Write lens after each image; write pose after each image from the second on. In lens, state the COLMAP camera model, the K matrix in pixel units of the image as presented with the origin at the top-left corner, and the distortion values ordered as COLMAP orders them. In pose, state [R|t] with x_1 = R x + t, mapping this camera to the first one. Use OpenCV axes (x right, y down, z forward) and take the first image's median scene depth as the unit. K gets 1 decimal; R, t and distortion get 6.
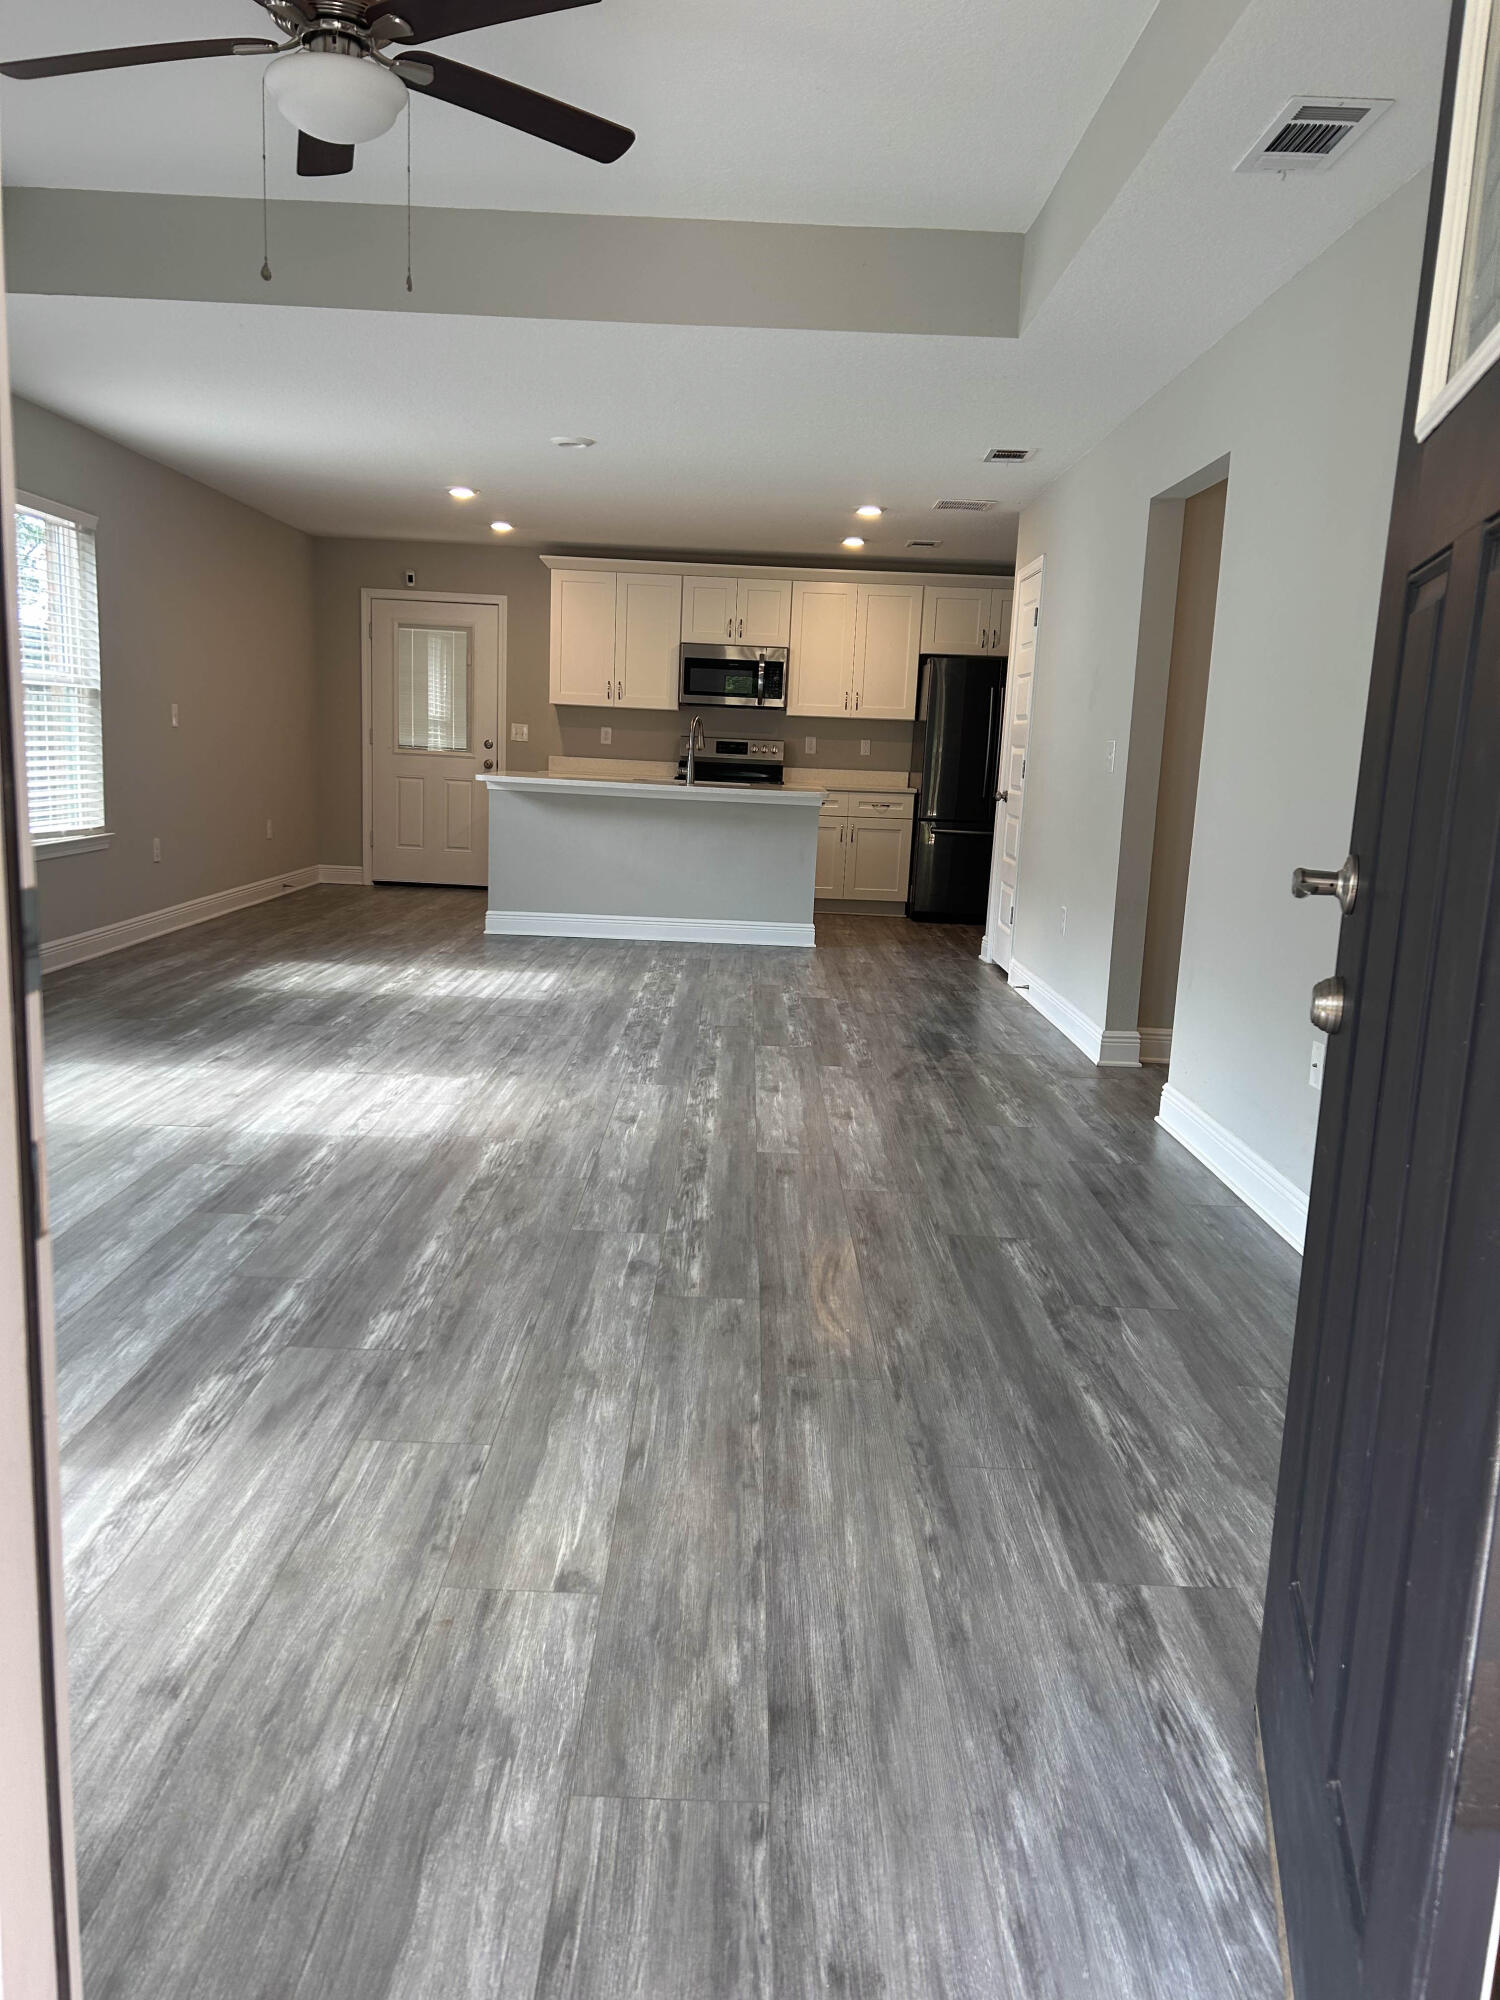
lens RADIAL K [[1489.5, 0, 750.0], [0, 1489.5, 1000.0], [0, 0, 1]] dist [0.112393, -0.207438]
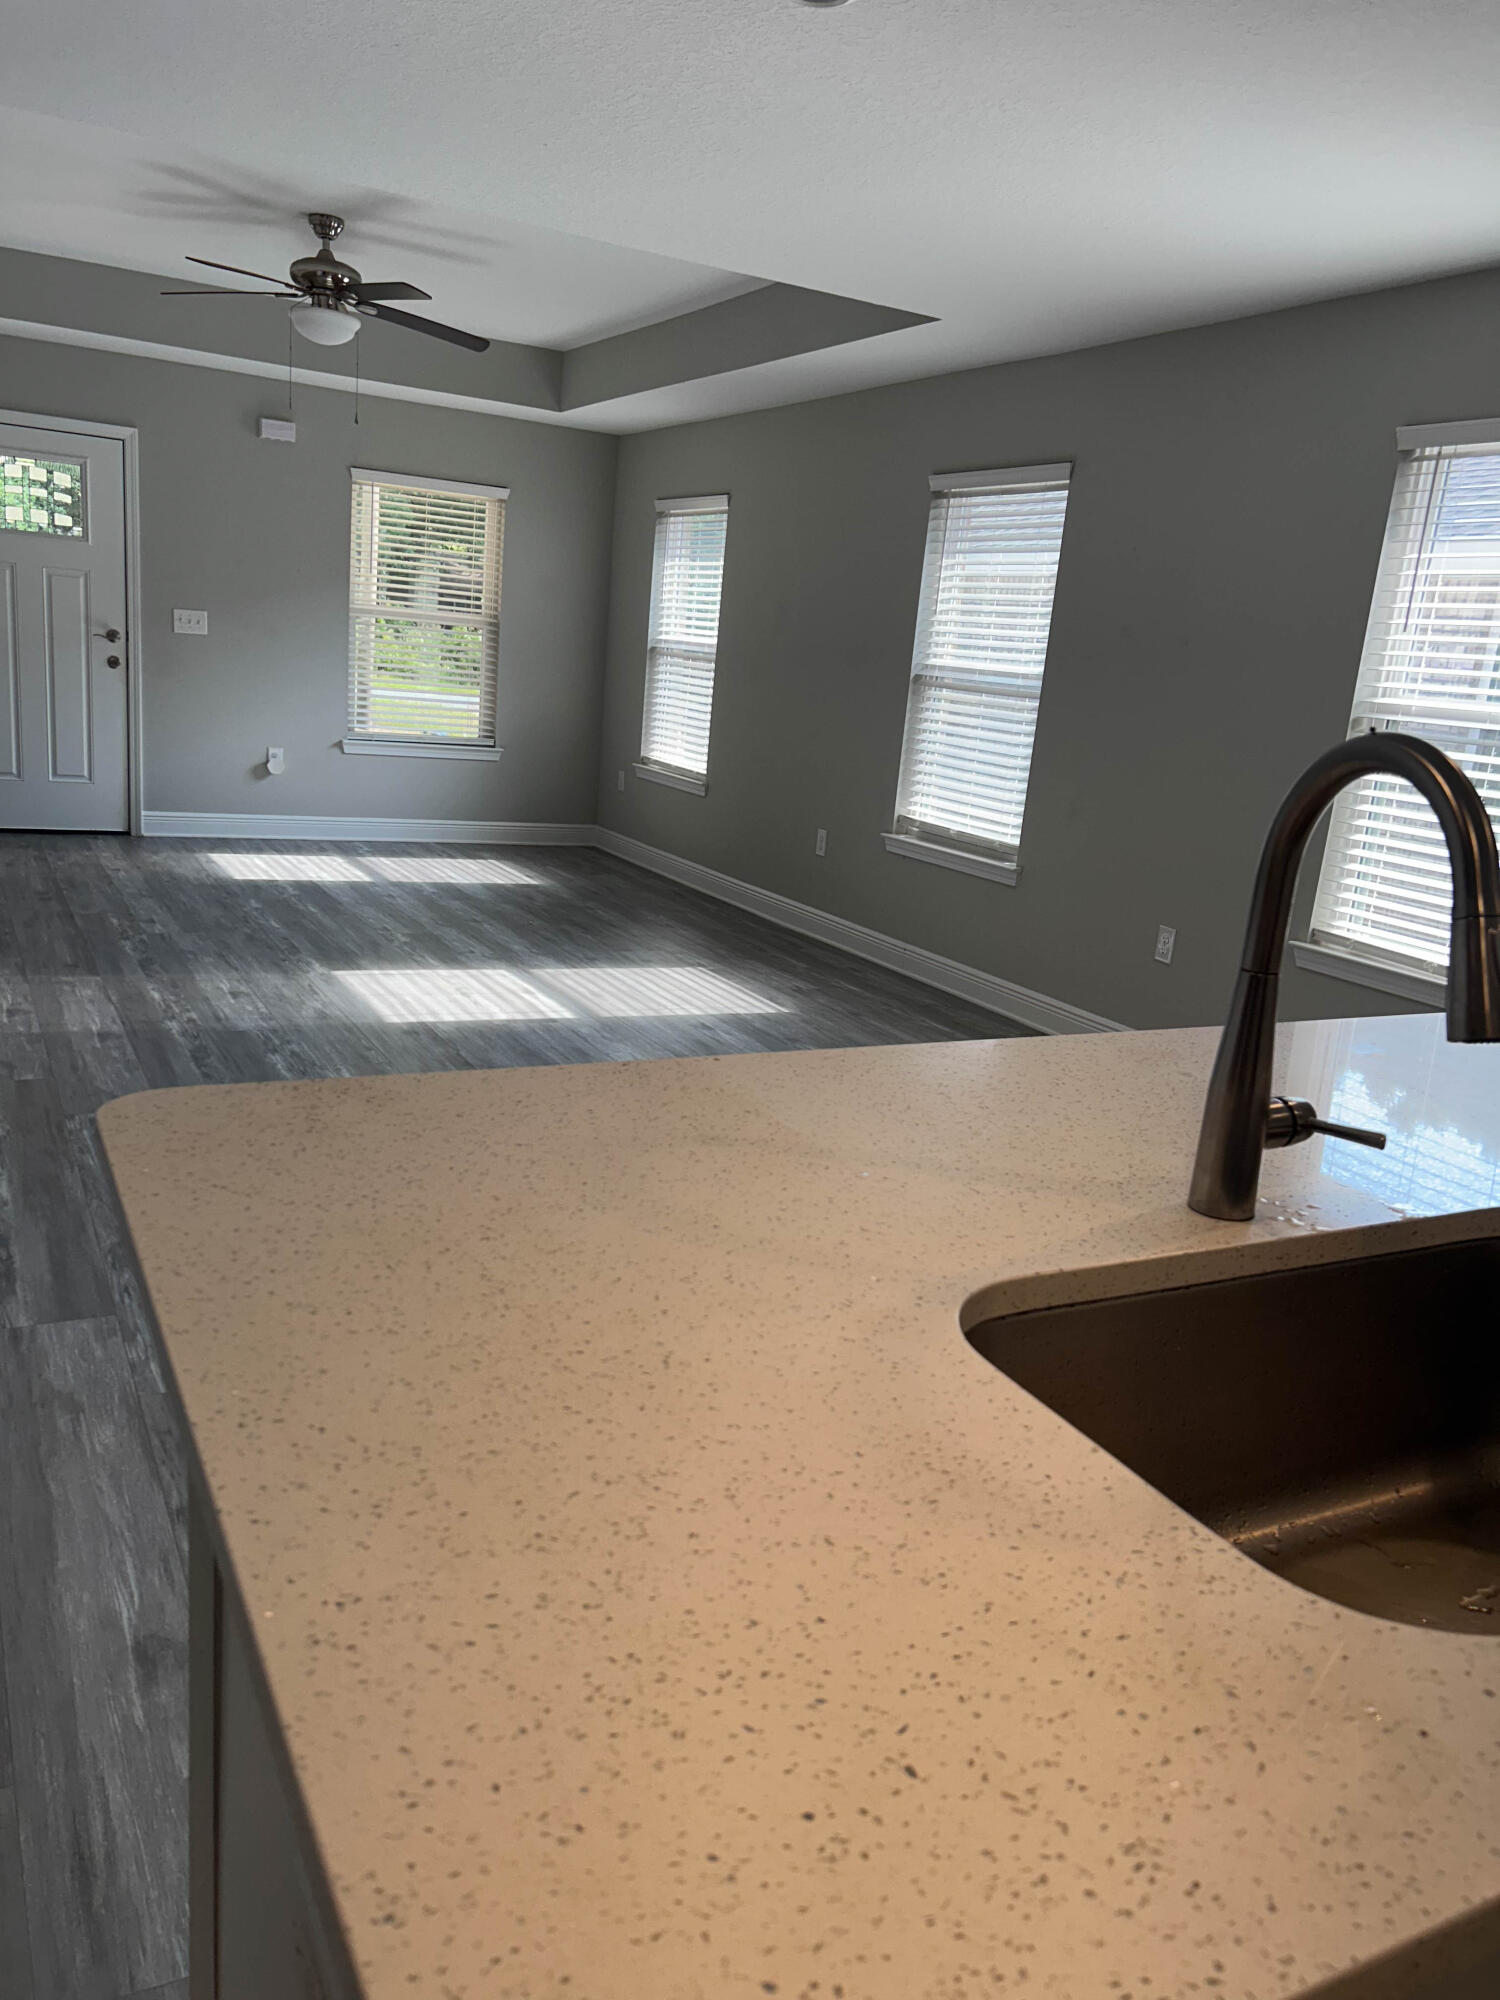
lens RADIAL K [[1491.8, 0, 750.0], [0, 1491.8, 1000.0], [0, 0, 1]] dist [0.056394, -0.112267]
pose [[-0.874601, -0.011483, -0.484707, 0.072414], [-0.206644, 0.913200, 0.351232, -0.224414], [0.438601, 0.407350, -0.801059, 1.211378]]
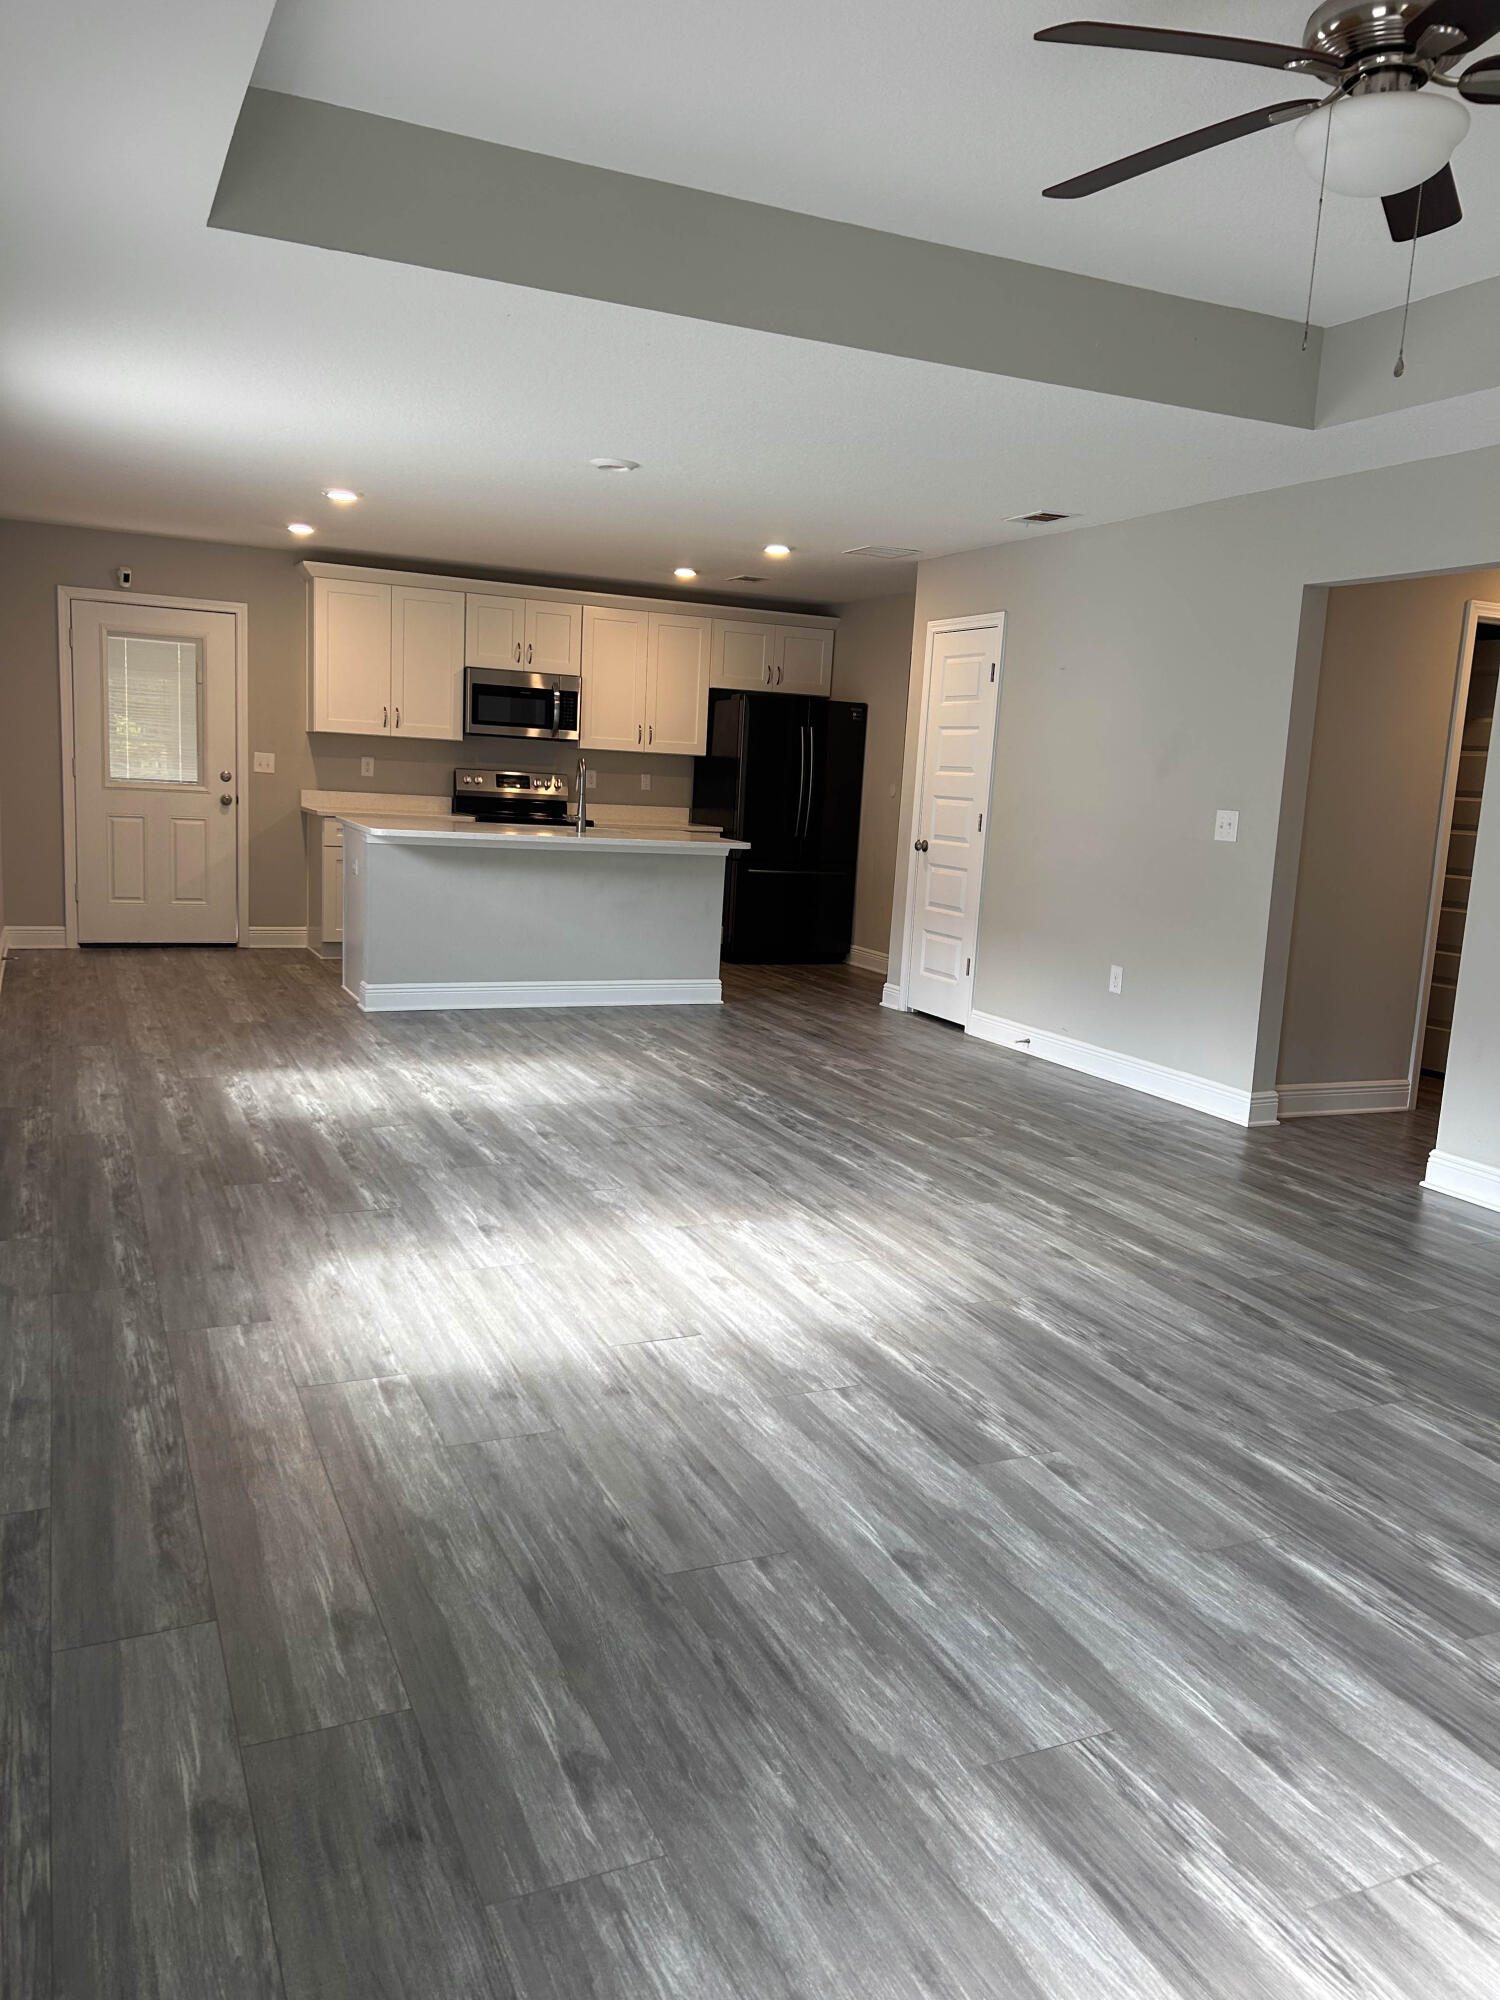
lens RADIAL K [[1491.8, 0, 750.0], [0, 1491.8, 1000.0], [0, 0, 1]] dist [0.056394, -0.112267]
pose [[0.910057, -0.056725, 0.410583, -0.363443], [0.055288, 0.998352, 0.015386, -0.057636], [-0.410779, 0.008698, 0.911693, 0.149353]]
